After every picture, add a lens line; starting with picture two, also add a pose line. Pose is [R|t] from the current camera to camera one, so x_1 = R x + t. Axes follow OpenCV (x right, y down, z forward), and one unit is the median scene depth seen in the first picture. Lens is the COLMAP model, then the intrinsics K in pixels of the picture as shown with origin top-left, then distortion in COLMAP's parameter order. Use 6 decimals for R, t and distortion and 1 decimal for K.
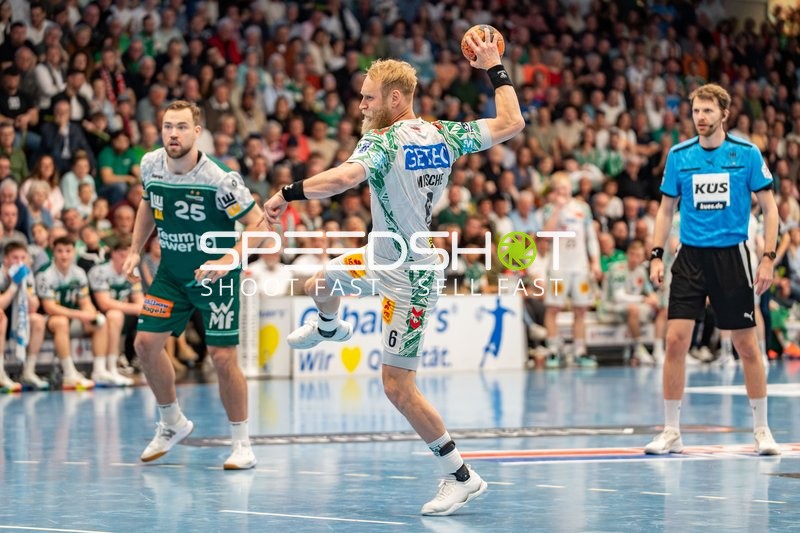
lens RADIAL K [[3577.9, 0, 400.0], [0, 3577.9, 266.5], [0, 0, 1]] dist [0.084427, 0.091976]
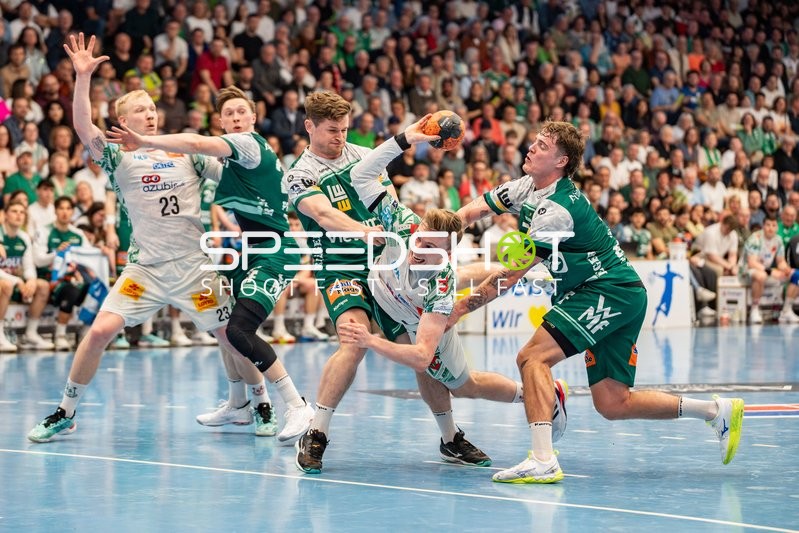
lens RADIAL K [[2314.2, 0, 399.5], [0, 2314.2, 266.5], [0, 0, 1]] dist [-0.043424, 0.110215]
pose [[0.996606, -0.003140, -0.082257, 0.002927], [0.006638, 0.999083, 0.042288, -0.021333], [0.082049, -0.042690, 0.995714, 0.266484]]
